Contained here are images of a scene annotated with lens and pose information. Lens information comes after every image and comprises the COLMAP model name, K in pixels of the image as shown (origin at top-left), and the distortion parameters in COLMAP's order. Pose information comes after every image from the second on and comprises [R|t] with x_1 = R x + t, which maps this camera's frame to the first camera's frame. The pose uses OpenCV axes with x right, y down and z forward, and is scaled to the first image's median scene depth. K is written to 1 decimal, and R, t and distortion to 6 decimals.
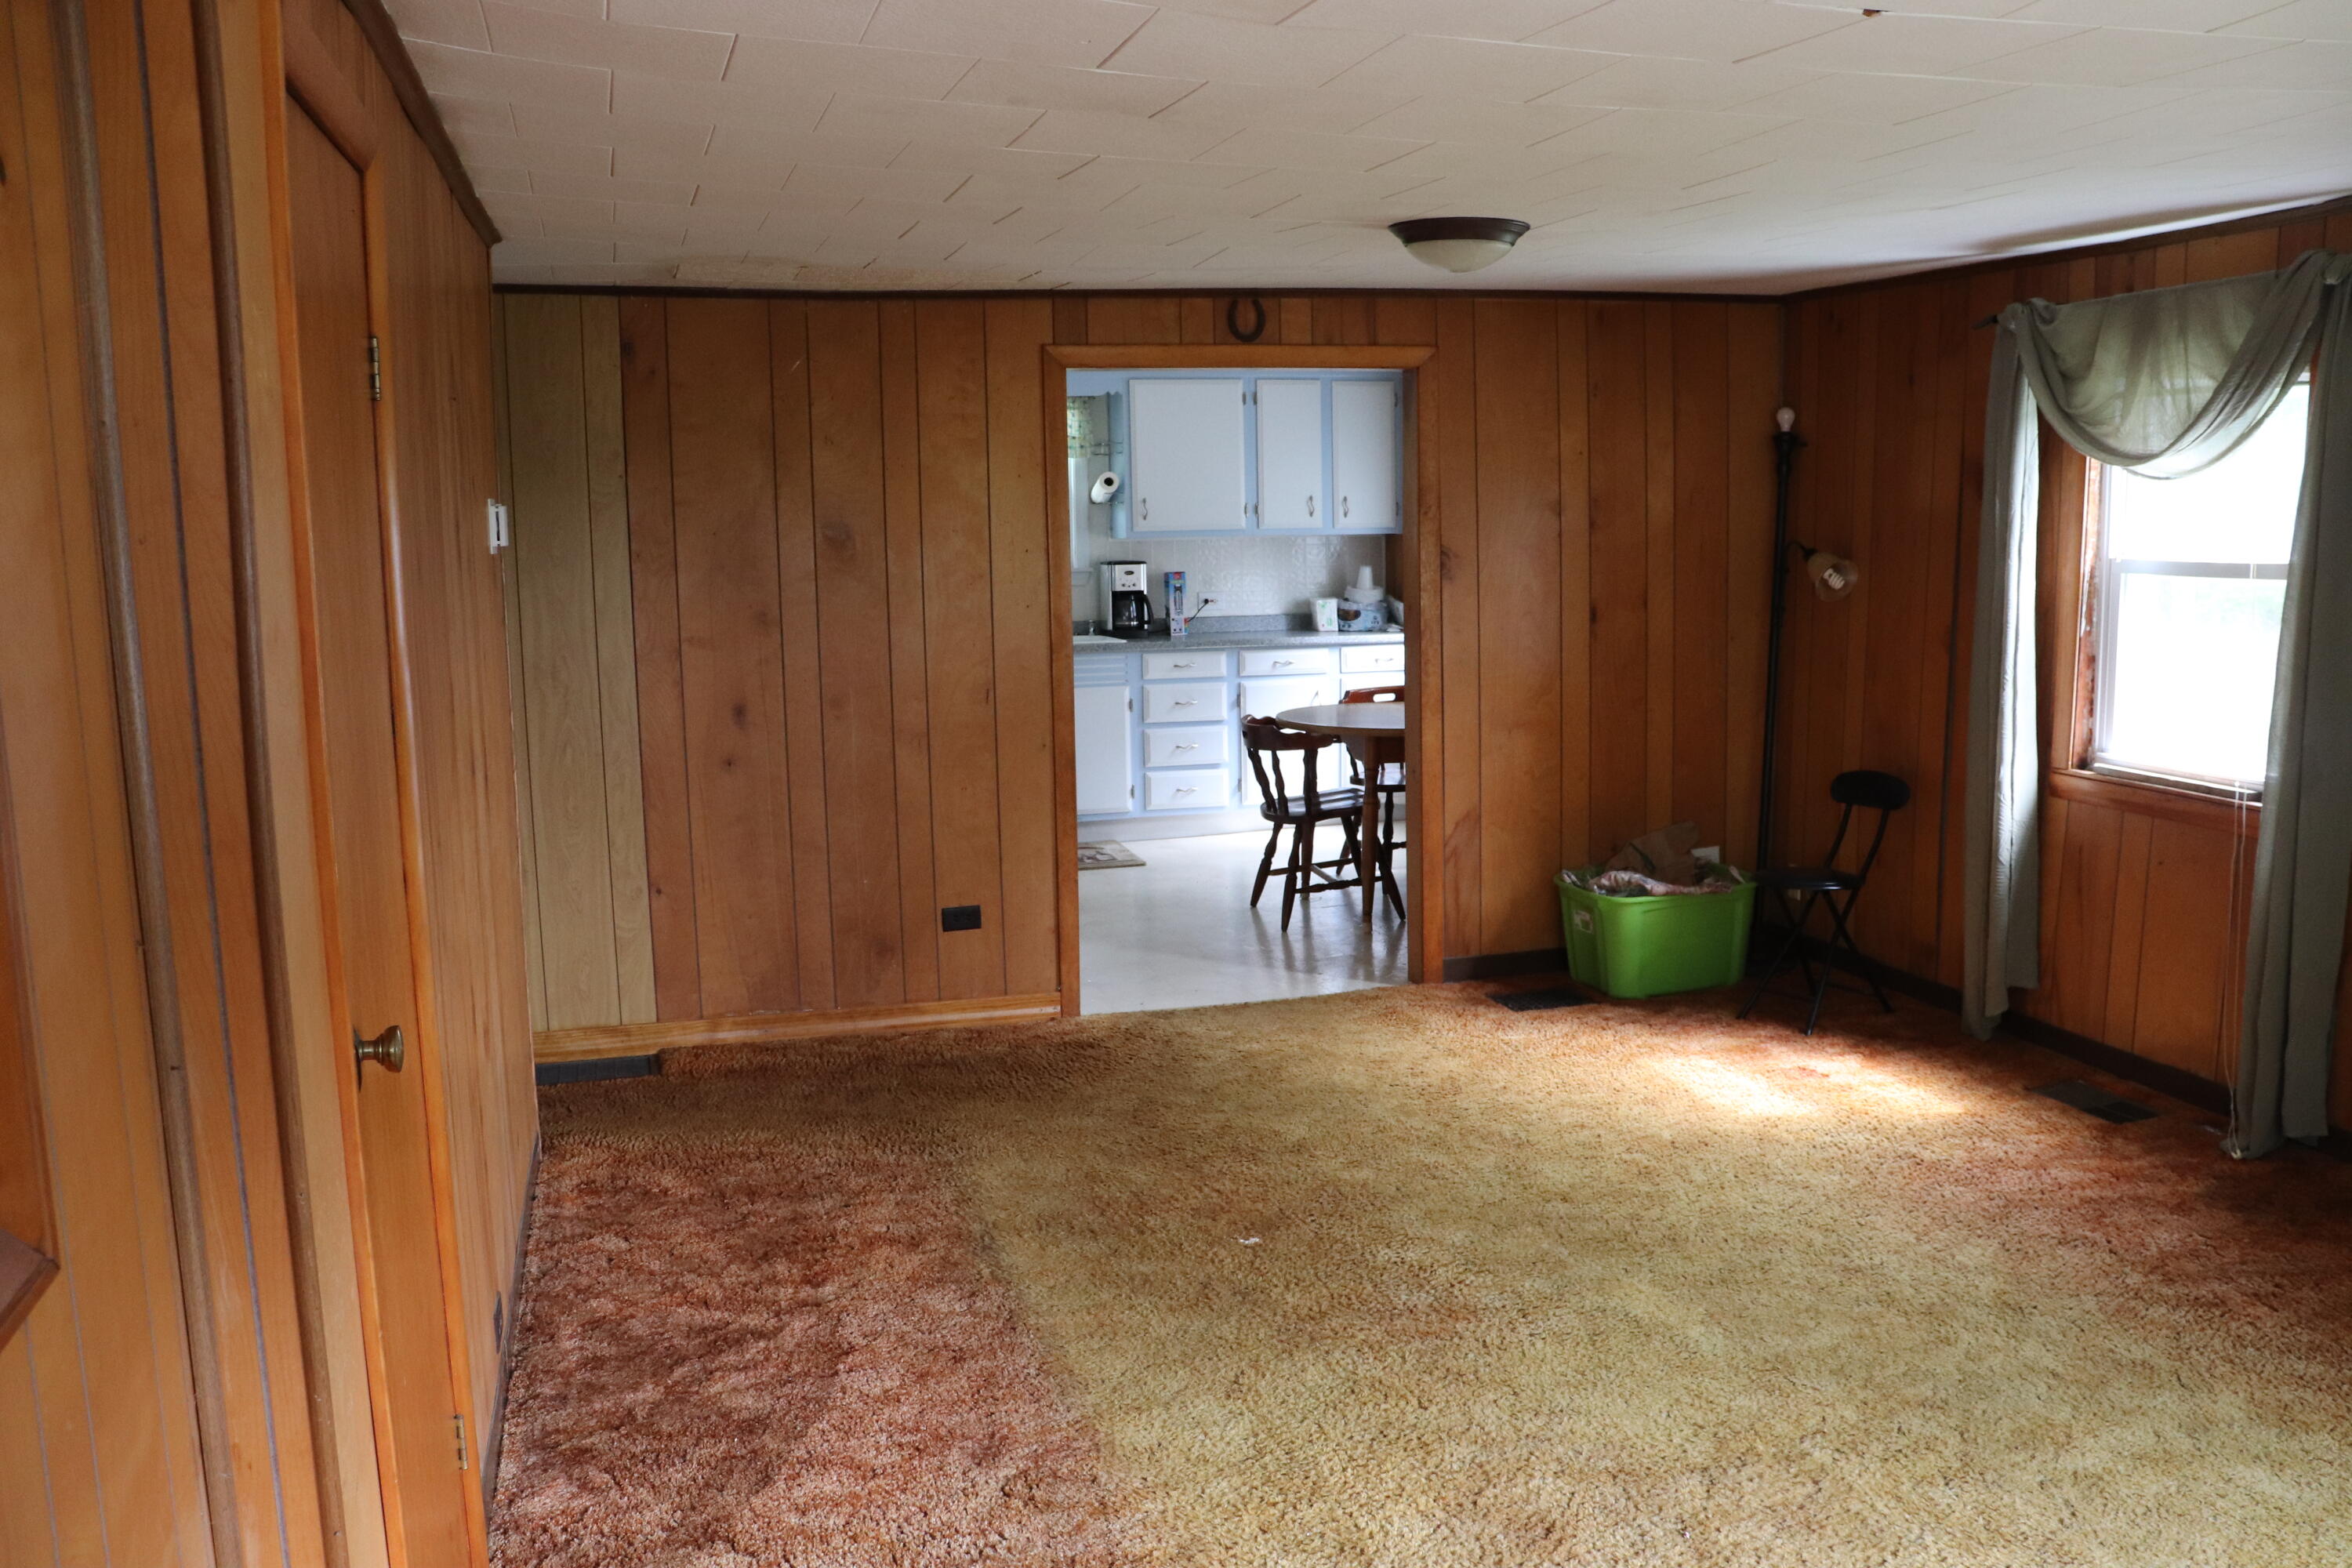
lens RADIAL K [[1938.7, 0, 1176.0], [0, 1938.7, 784.0], [0, 0, 1]] dist [-0.171117, 0.139841]
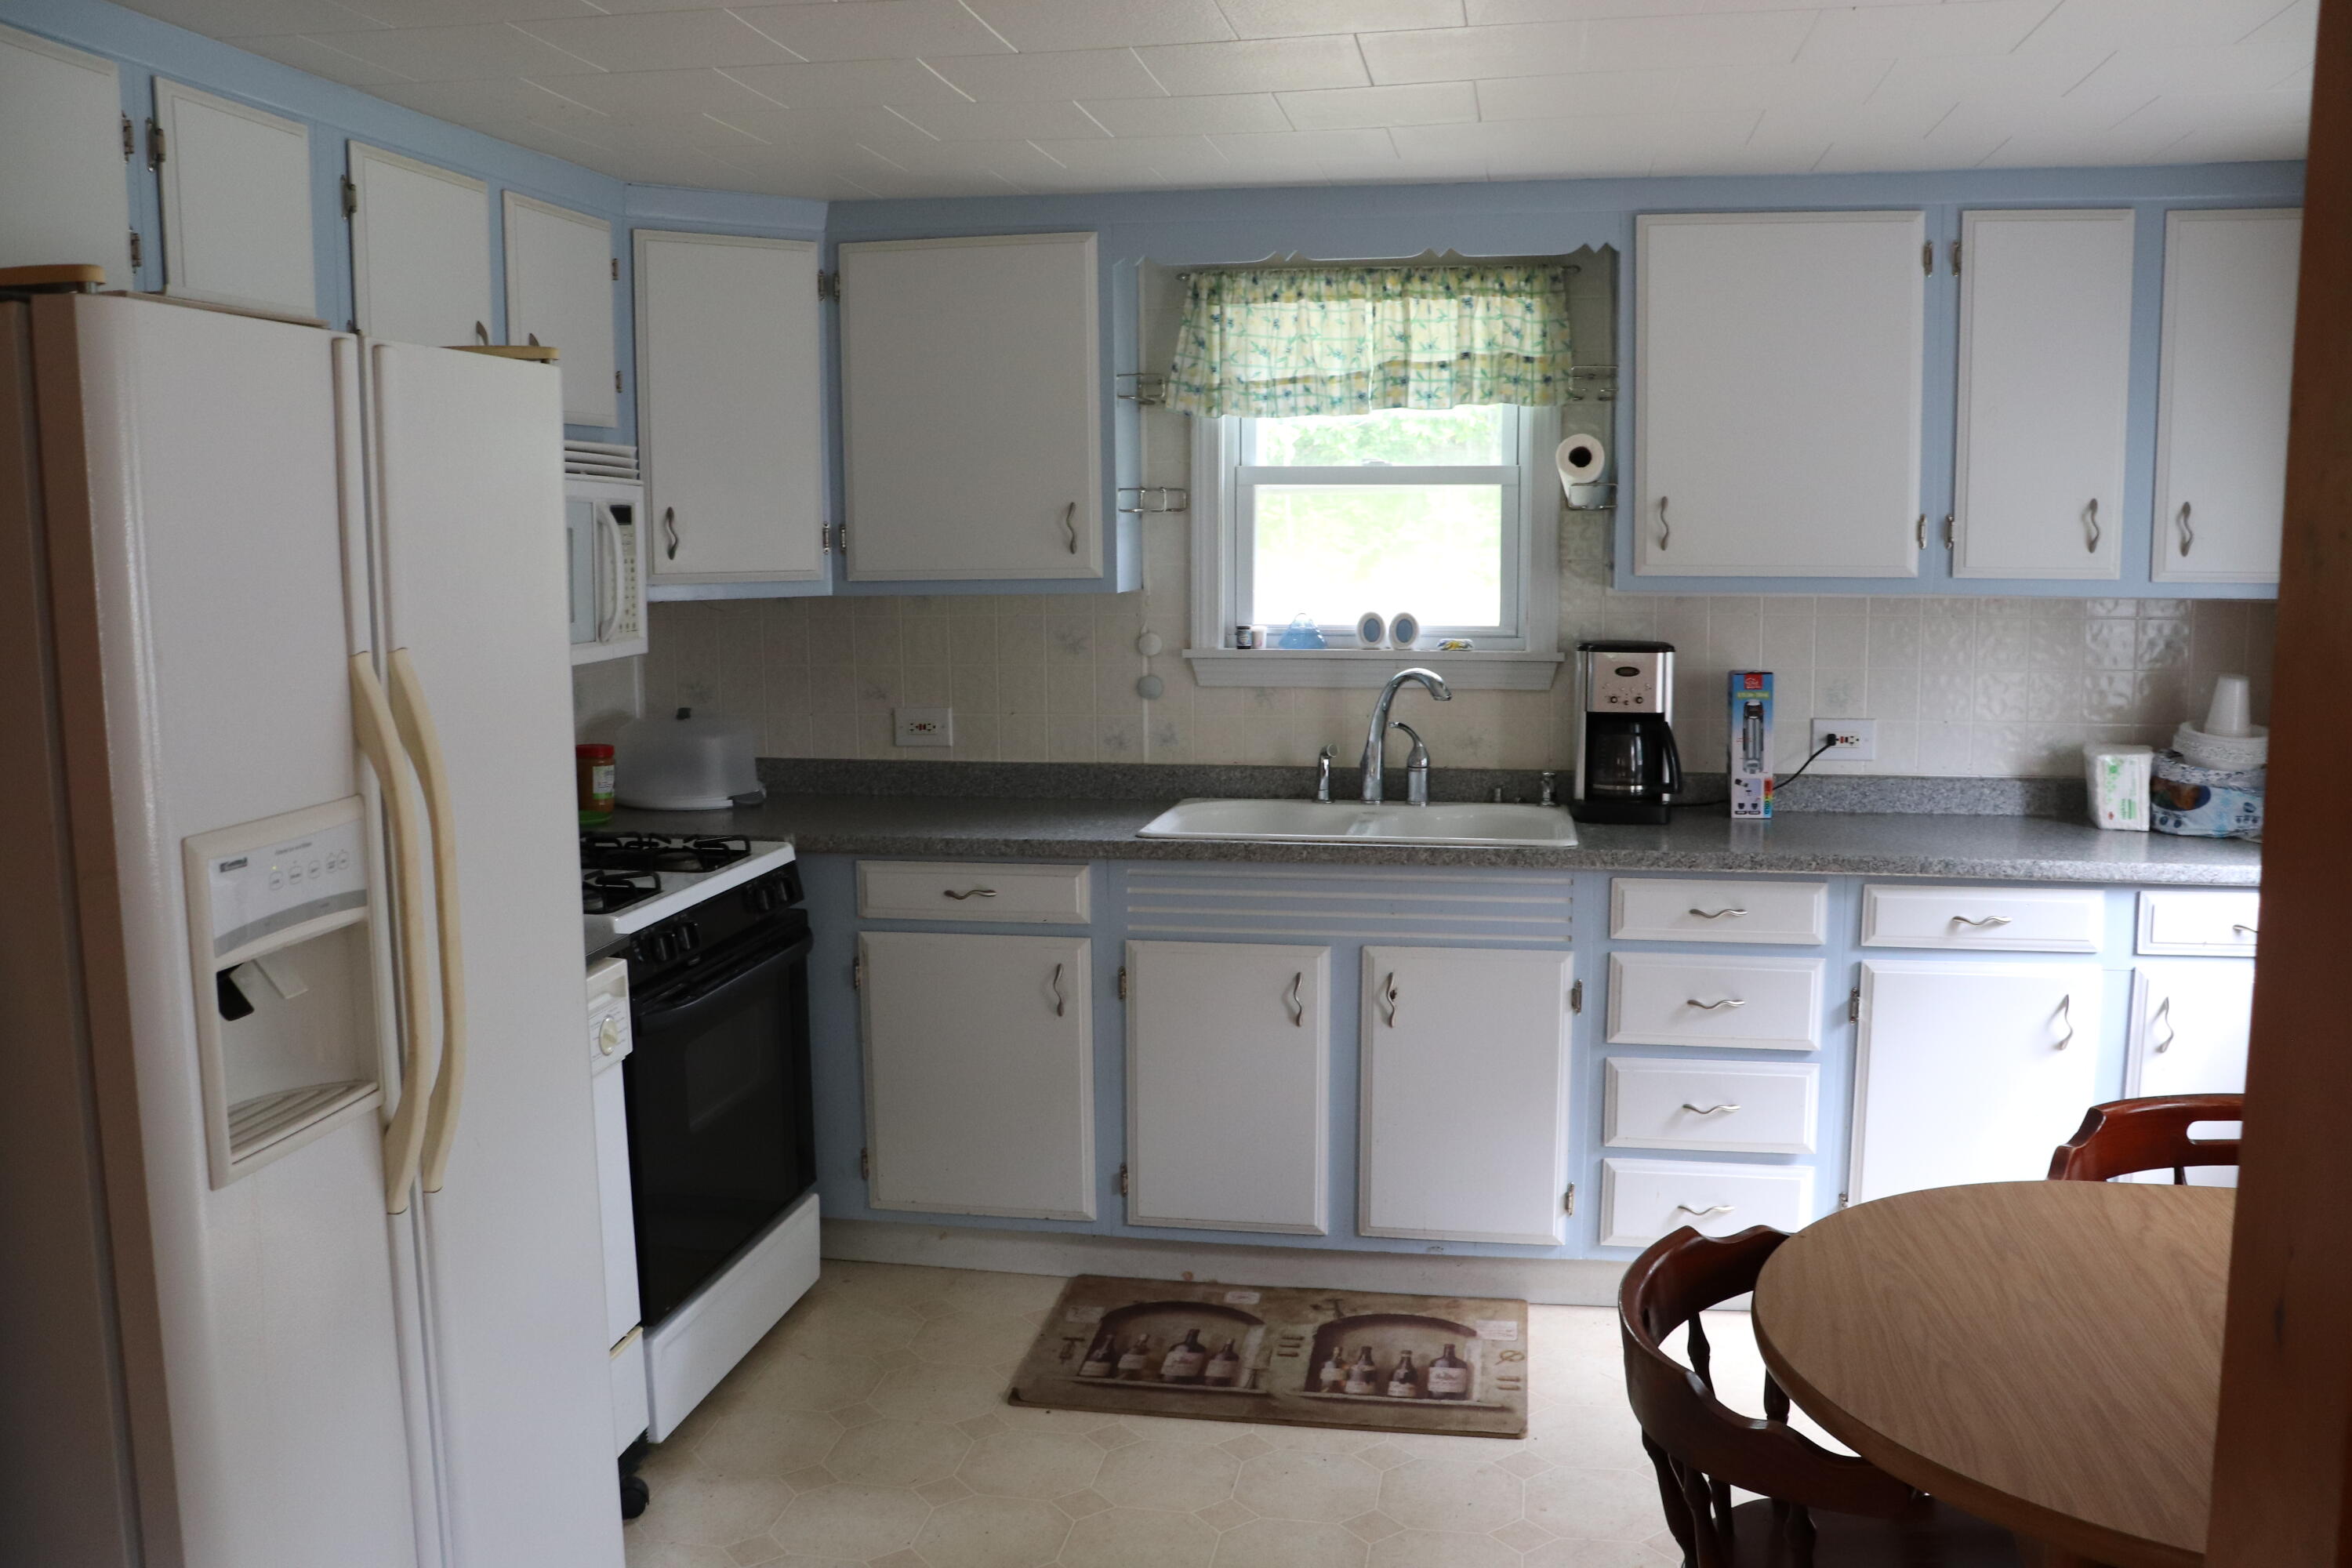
lens RADIAL K [[1938.7, 0, 1176.0], [0, 1938.7, 784.0], [0, 0, 1]] dist [-0.171117, 0.139841]
pose [[0.899153, 0.069091, -0.432146, 0.011704], [-0.071734, 0.997372, 0.010204, -0.013343], [0.431715, 0.021824, 0.901746, 0.094039]]
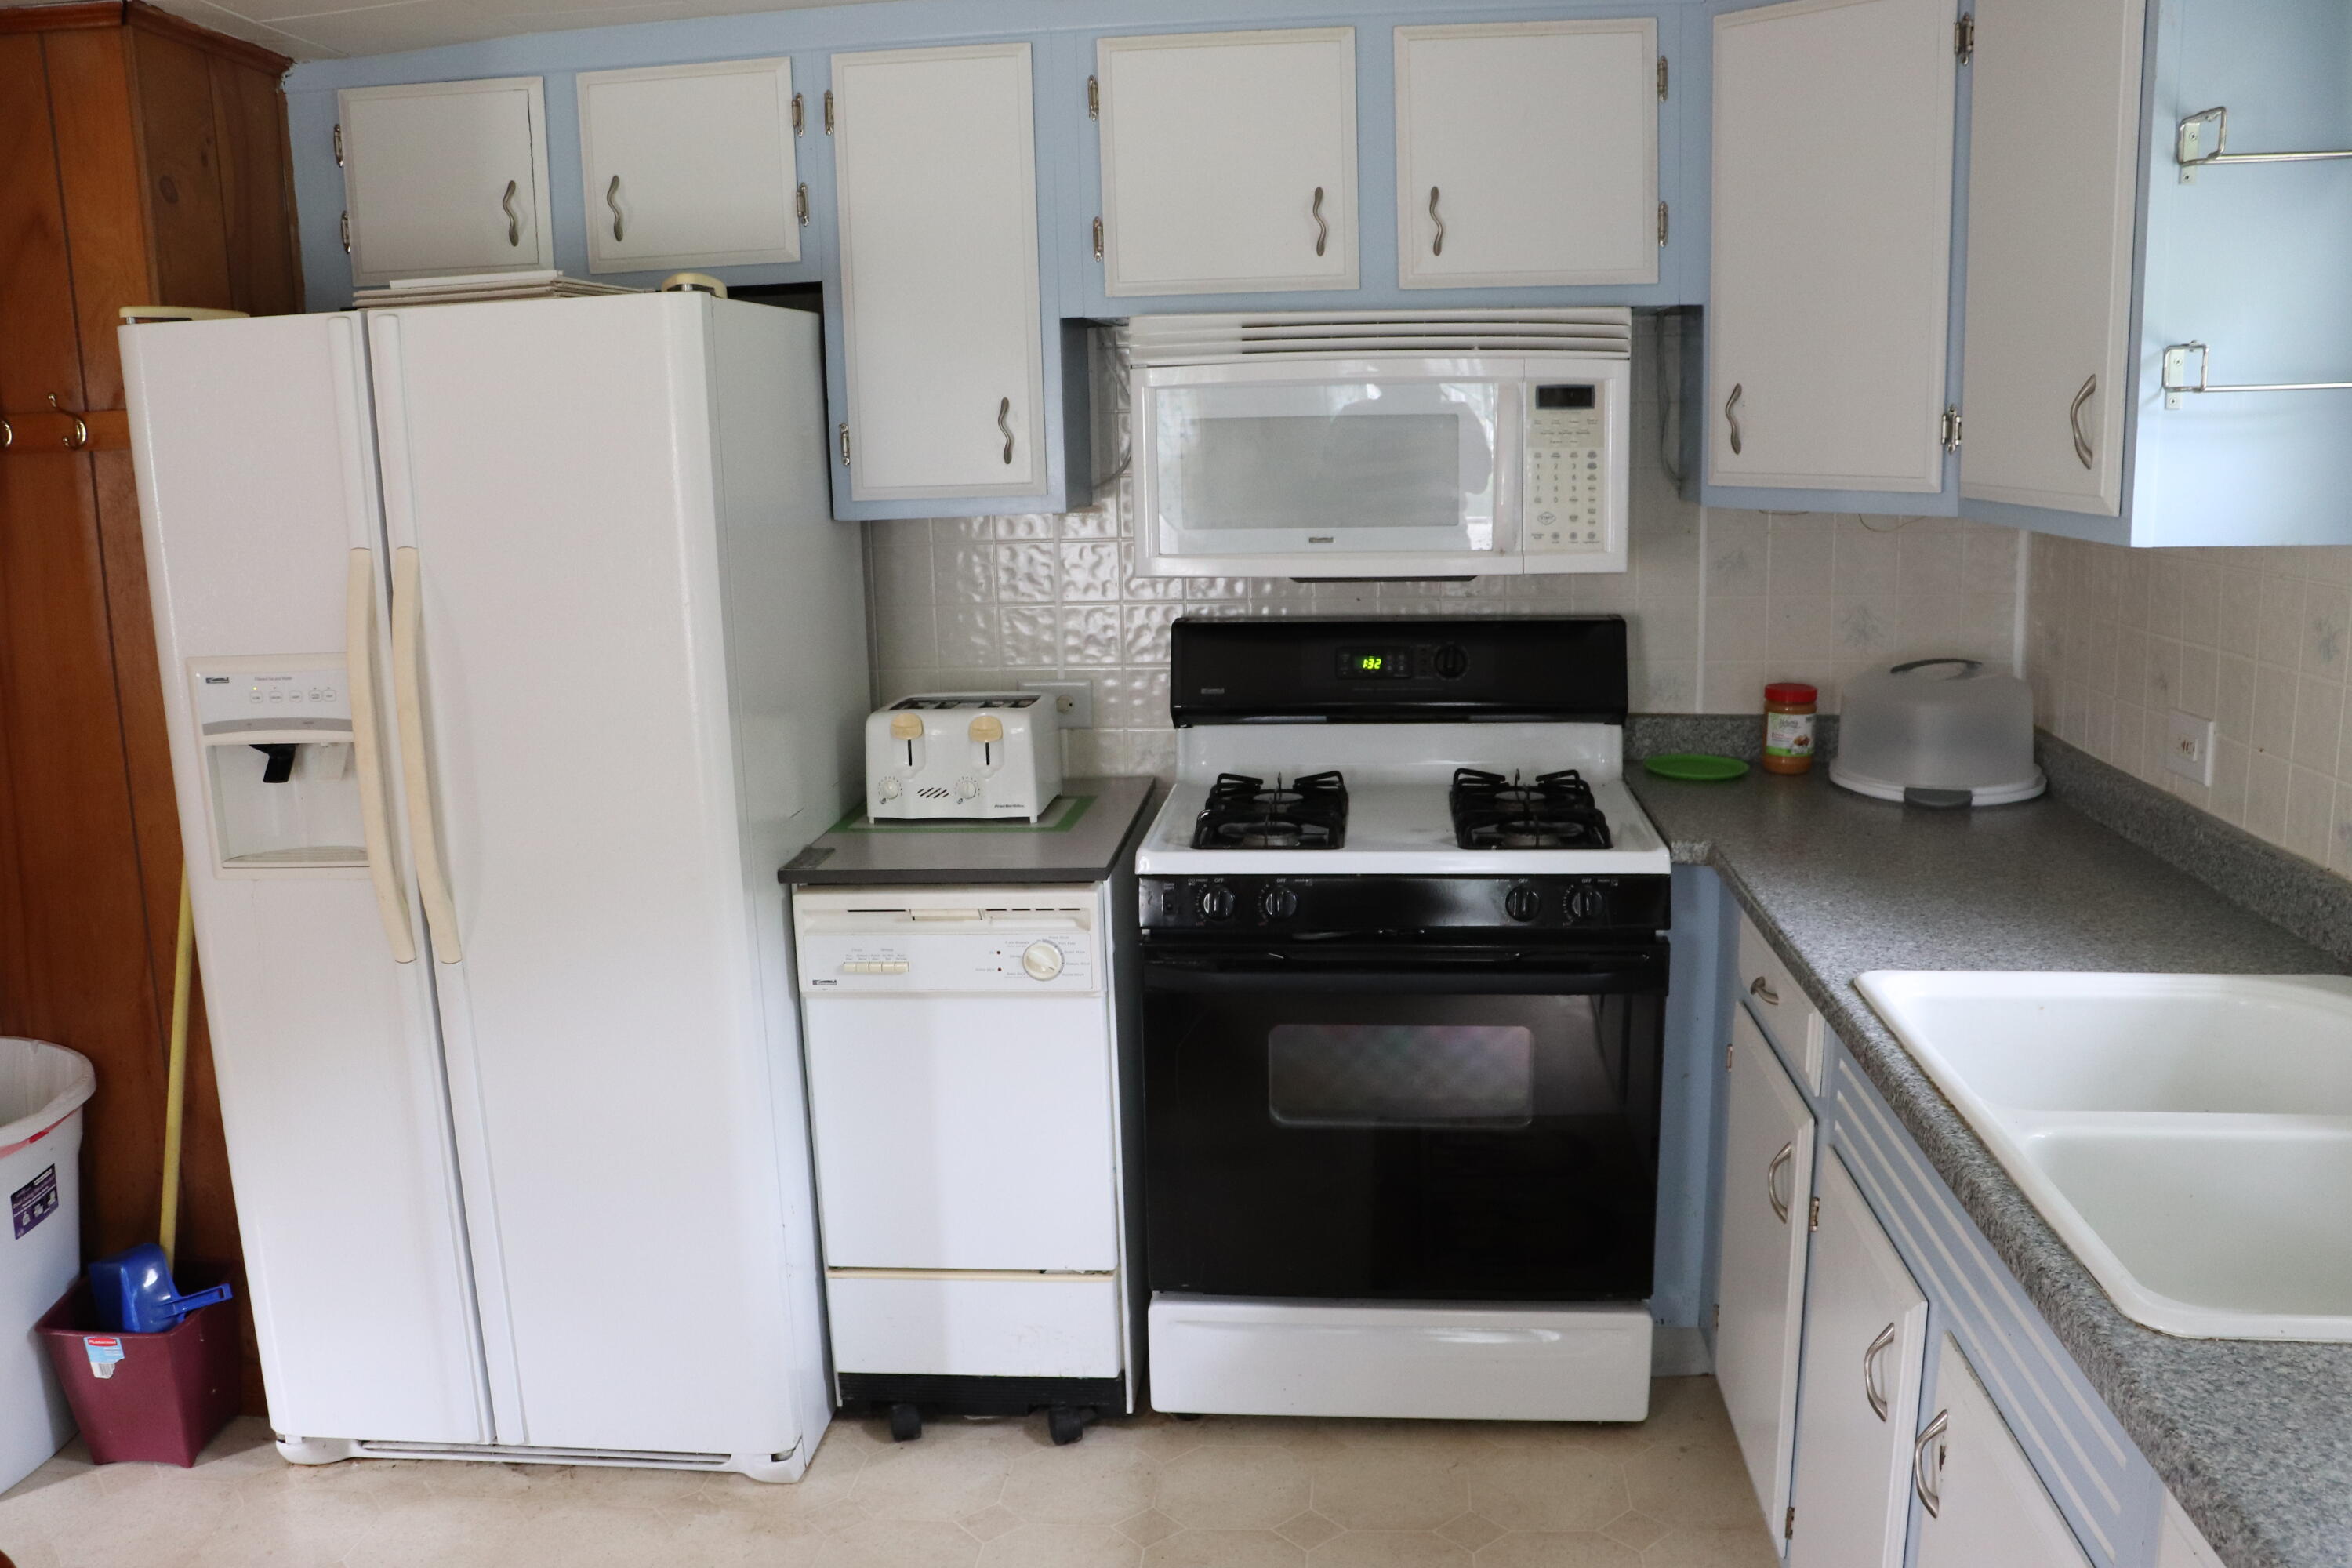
lens RADIAL K [[1938.7, 0, 1176.0], [0, 1938.7, 784.0], [0, 0, 1]] dist [-0.171117, 0.139841]
pose [[-0.358136, 0.197931, -0.912448, 0.021612], [-0.098782, 0.963754, 0.247832, -0.024382], [0.928429, 0.178891, -0.325603, 0.168133]]
